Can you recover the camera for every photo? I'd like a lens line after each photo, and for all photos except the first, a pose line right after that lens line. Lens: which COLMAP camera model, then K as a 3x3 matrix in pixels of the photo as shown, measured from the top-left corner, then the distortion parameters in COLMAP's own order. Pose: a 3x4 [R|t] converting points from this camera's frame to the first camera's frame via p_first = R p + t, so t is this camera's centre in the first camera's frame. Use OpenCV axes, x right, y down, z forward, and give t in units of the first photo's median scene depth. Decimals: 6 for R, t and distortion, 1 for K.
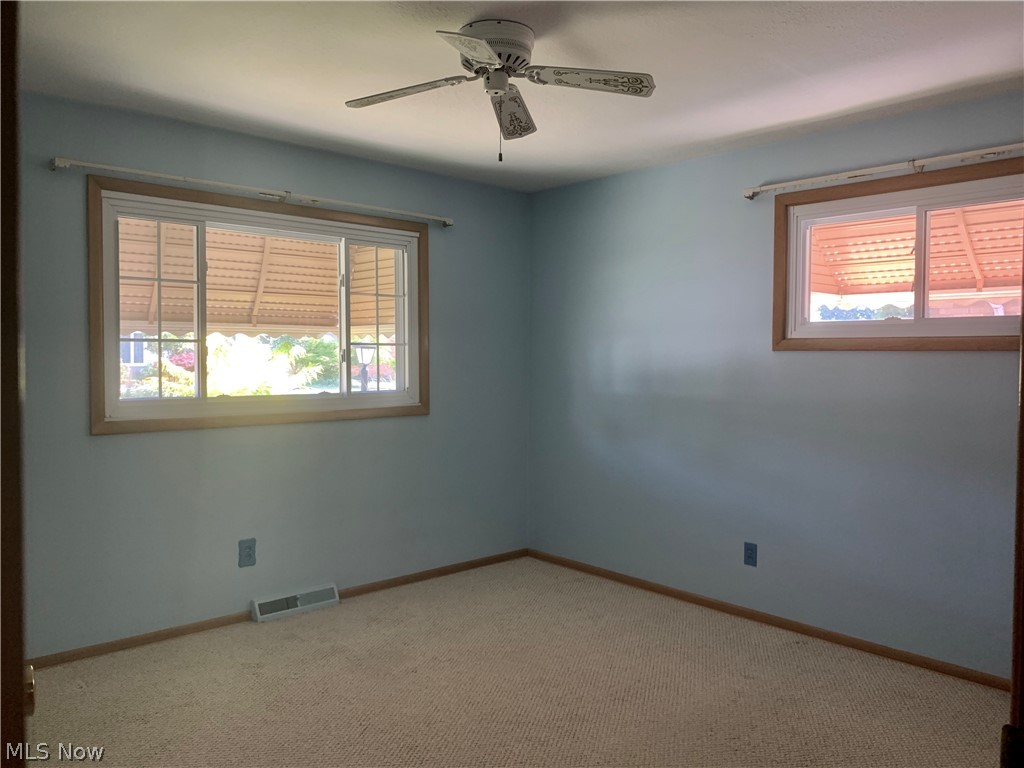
lens RADIAL K [[788.4, 0, 512.0], [0, 788.4, 384.0], [0, 0, 1]] dist [0.006013, -0.006386]
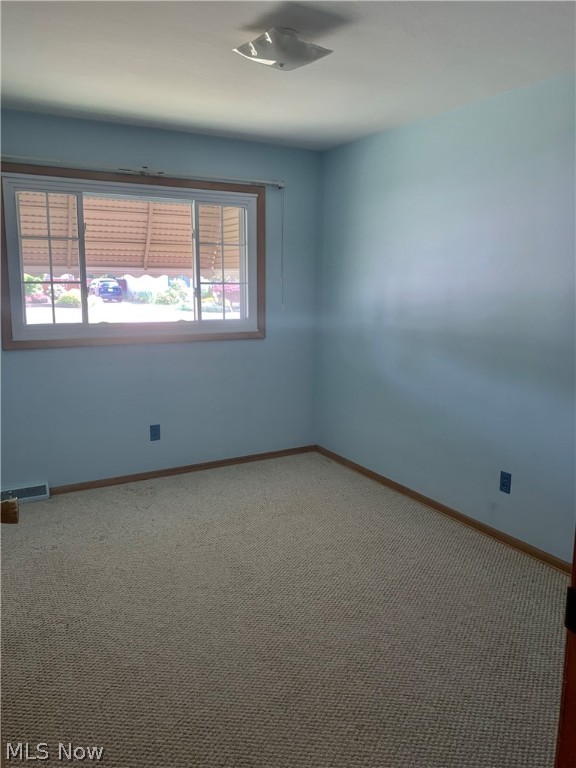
lens RADIAL K [[584.8, 0, 288.0], [0, 584.8, 384.0], [0, 0, 1]] dist [-0.184929, 0.203941]
pose [[0.982775, 0.040360, -0.180343, 0.107018], [-0.018596, 0.992505, 0.120784, -0.003663], [0.183866, -0.115350, 0.976160, 0.085191]]
